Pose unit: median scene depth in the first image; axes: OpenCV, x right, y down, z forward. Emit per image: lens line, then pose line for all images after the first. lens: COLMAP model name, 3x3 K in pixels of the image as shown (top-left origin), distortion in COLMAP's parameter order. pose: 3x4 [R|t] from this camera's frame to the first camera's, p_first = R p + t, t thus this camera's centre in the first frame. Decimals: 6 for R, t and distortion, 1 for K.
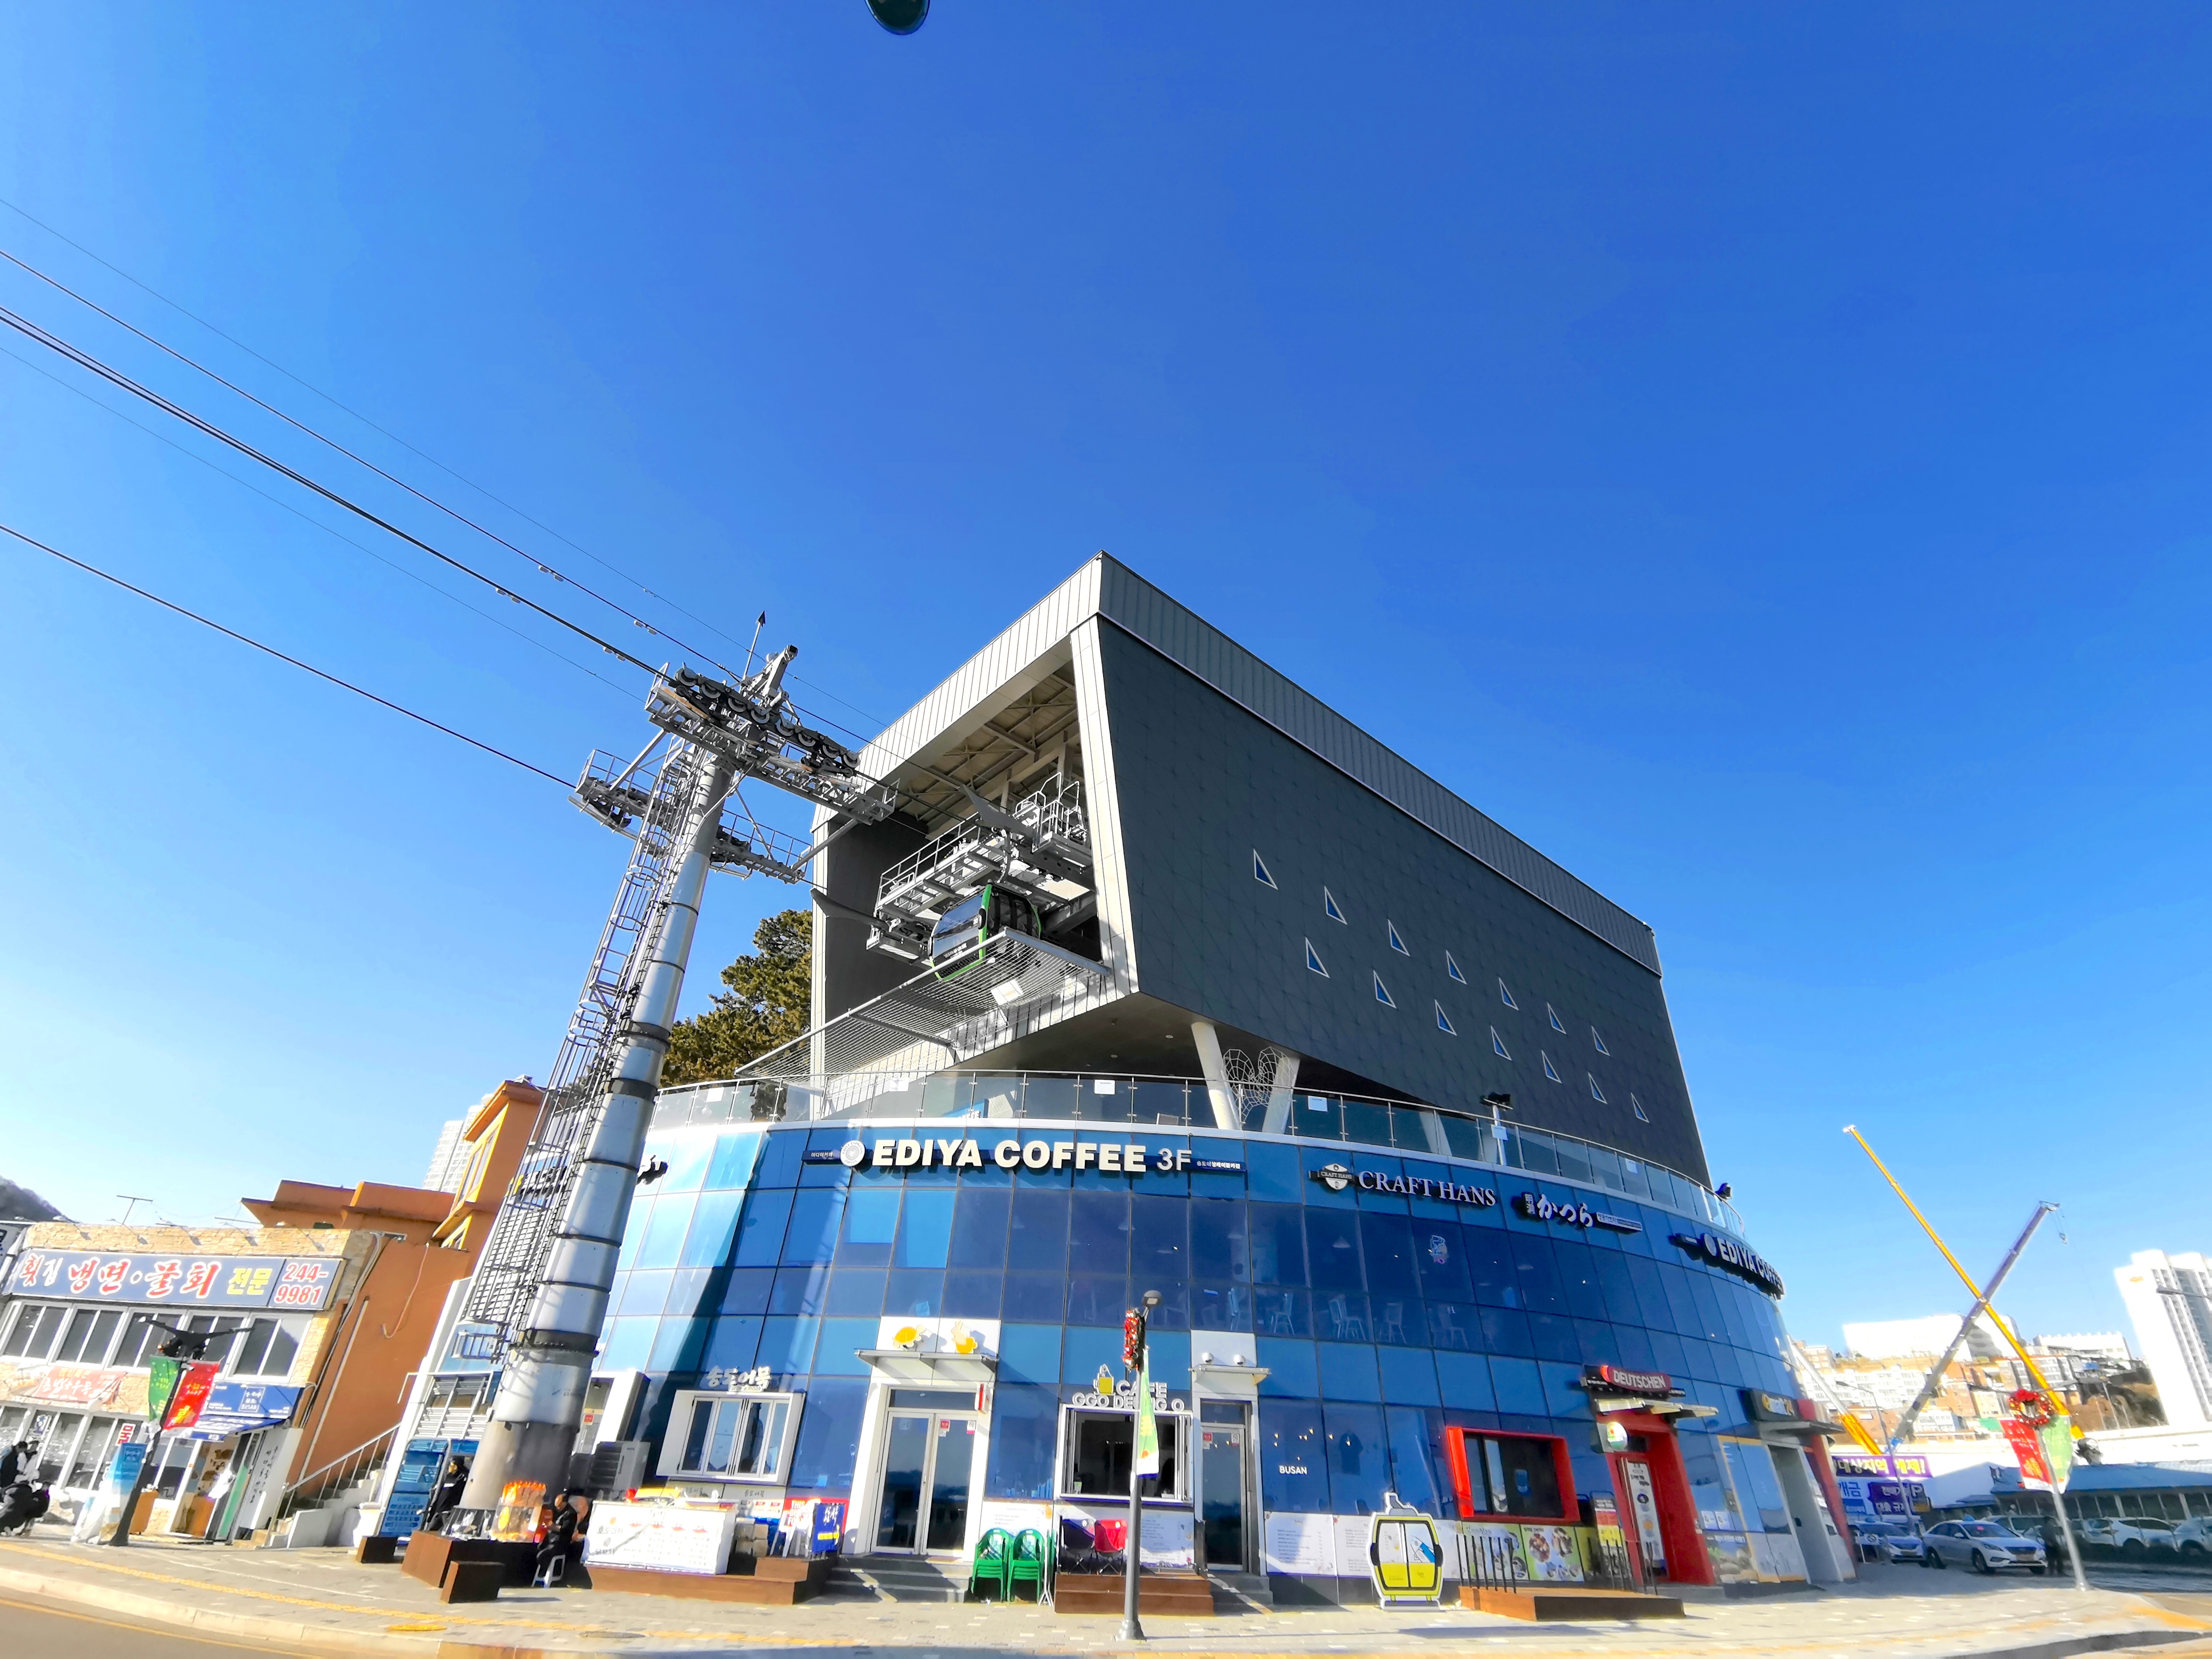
lens RADIAL K [[1090.5, 0, 1106.0], [0, 1090.5, 829.5], [0, 0, 1]] dist [0.014651, -0.025385]
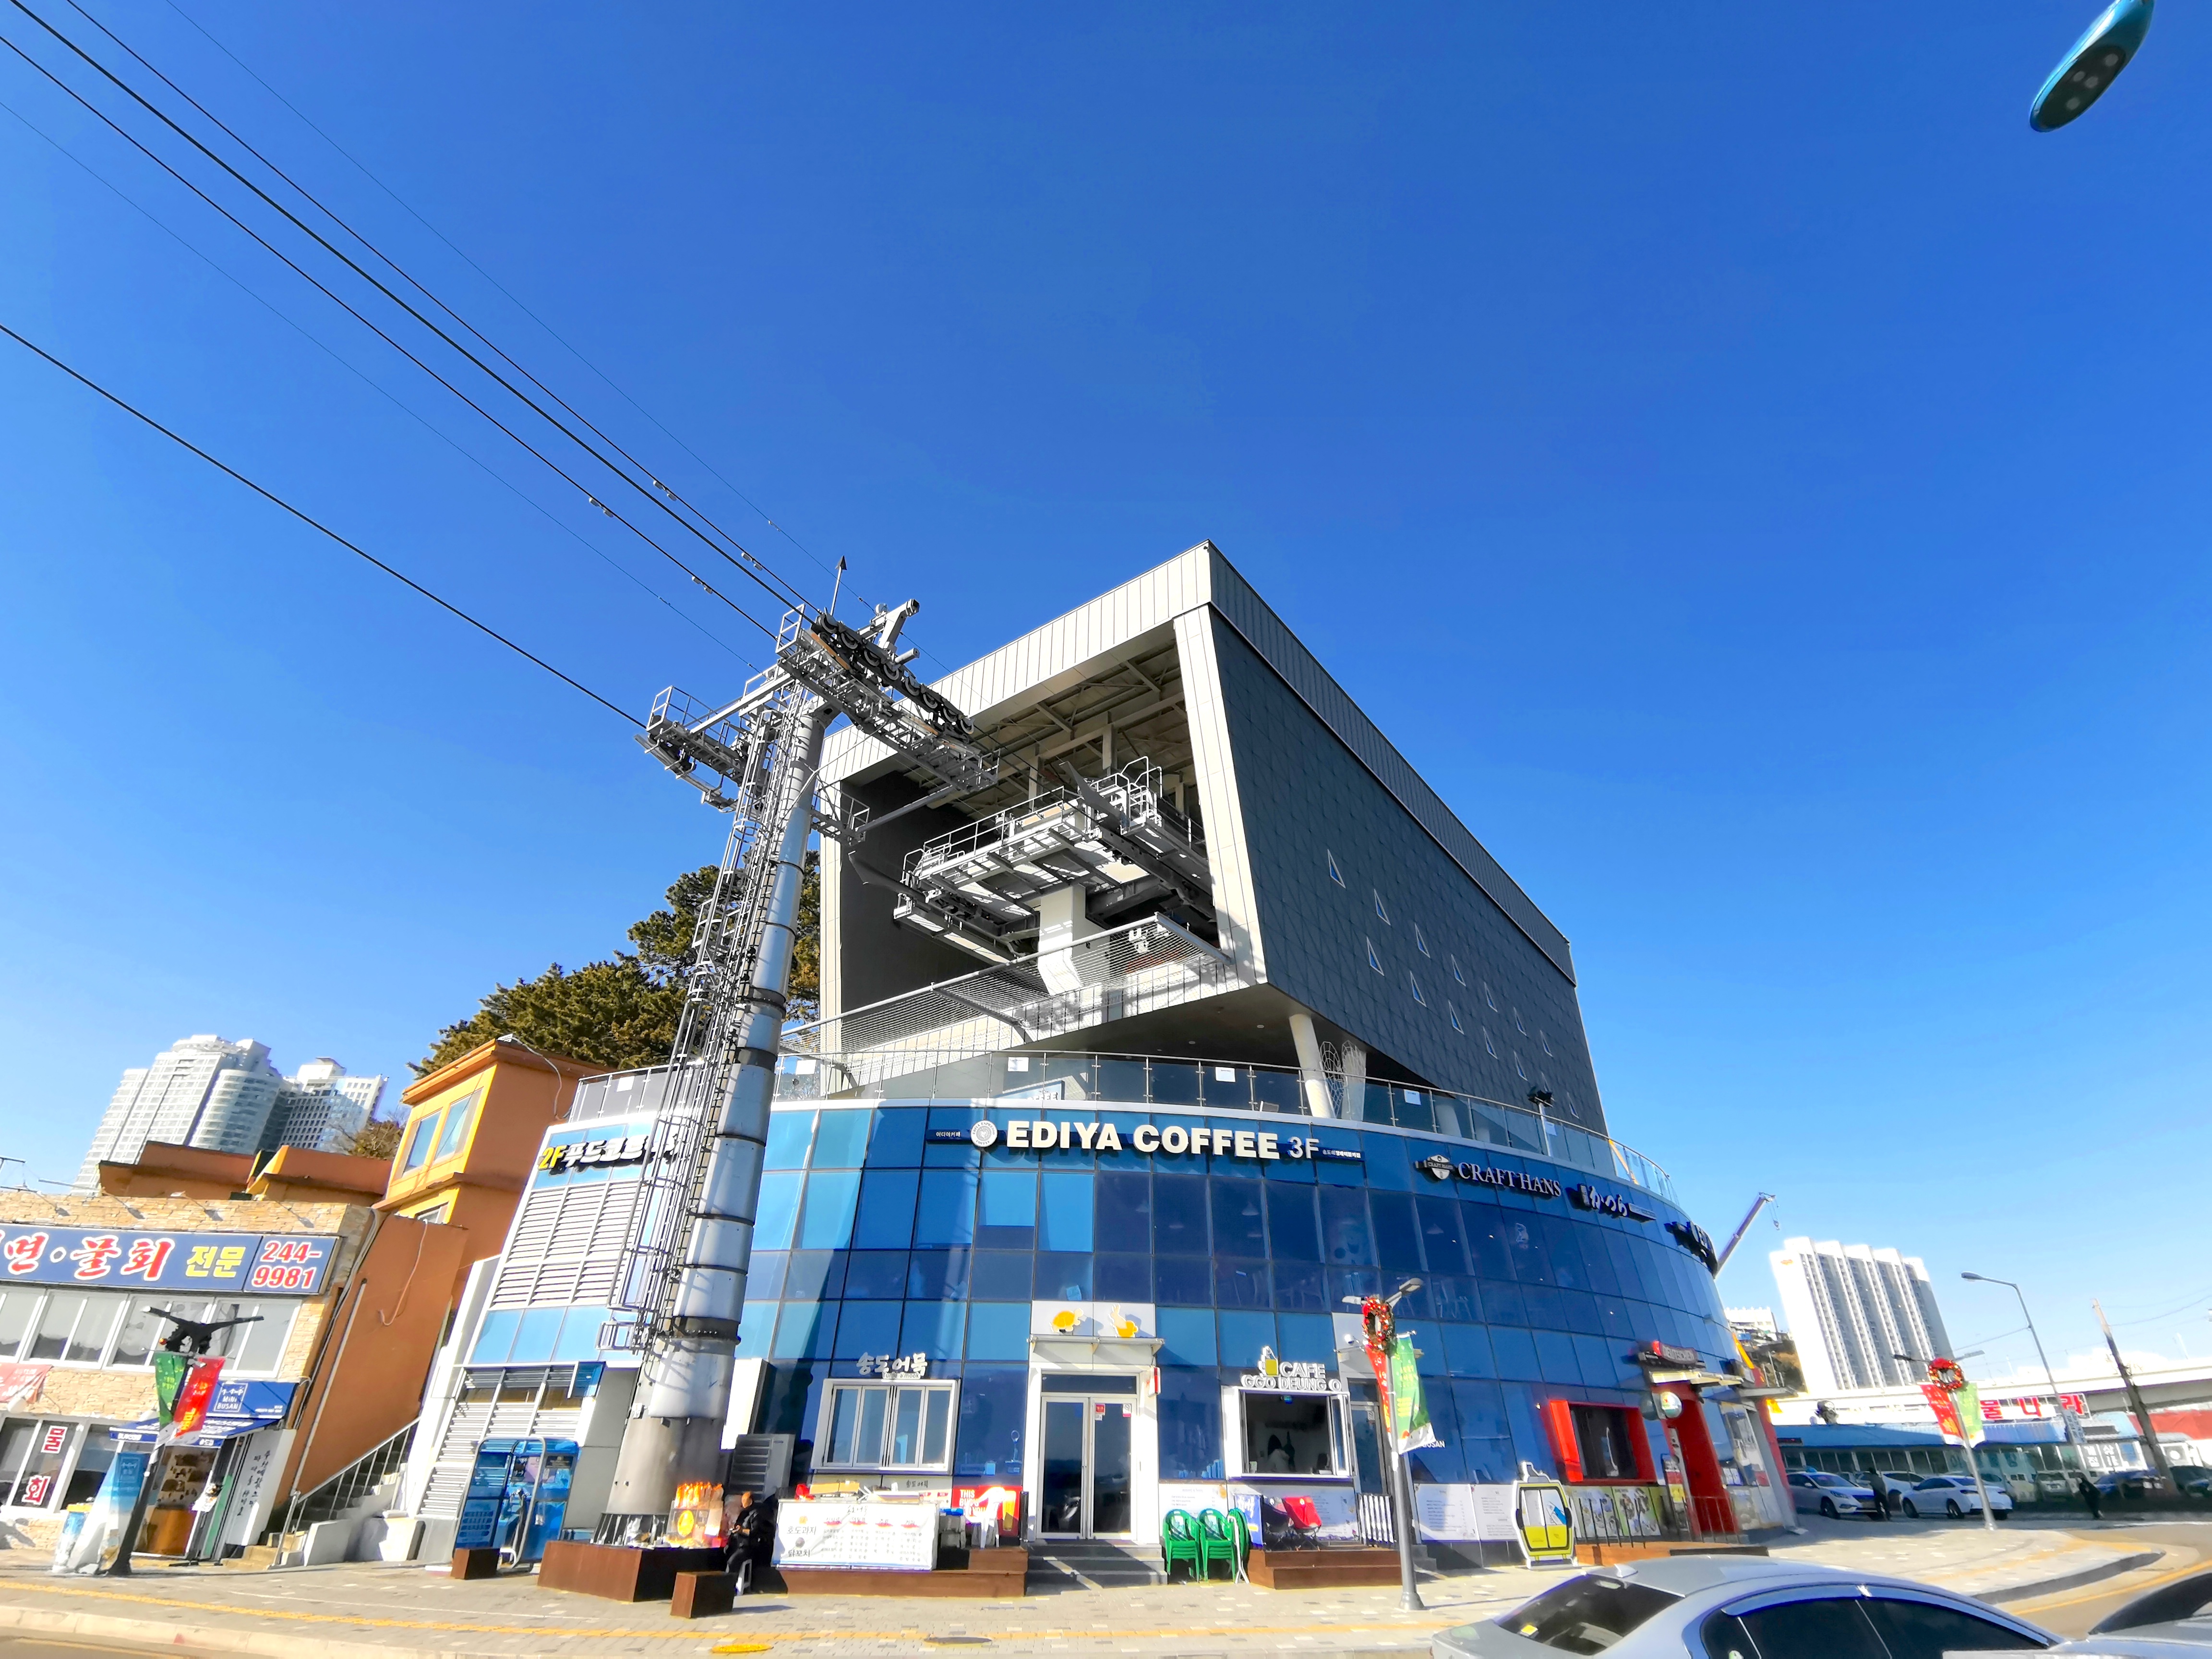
lens RADIAL K [[1090.5, 0, 1106.0], [0, 1090.5, 829.5], [0, 0, 1]] dist [0.014651, -0.025385]
pose [[0.978558, 0.077941, 0.190654, -0.336491], [-0.081900, 0.996556, 0.012962, 0.005039], [-0.188987, -0.028299, 0.981572, 0.033009]]
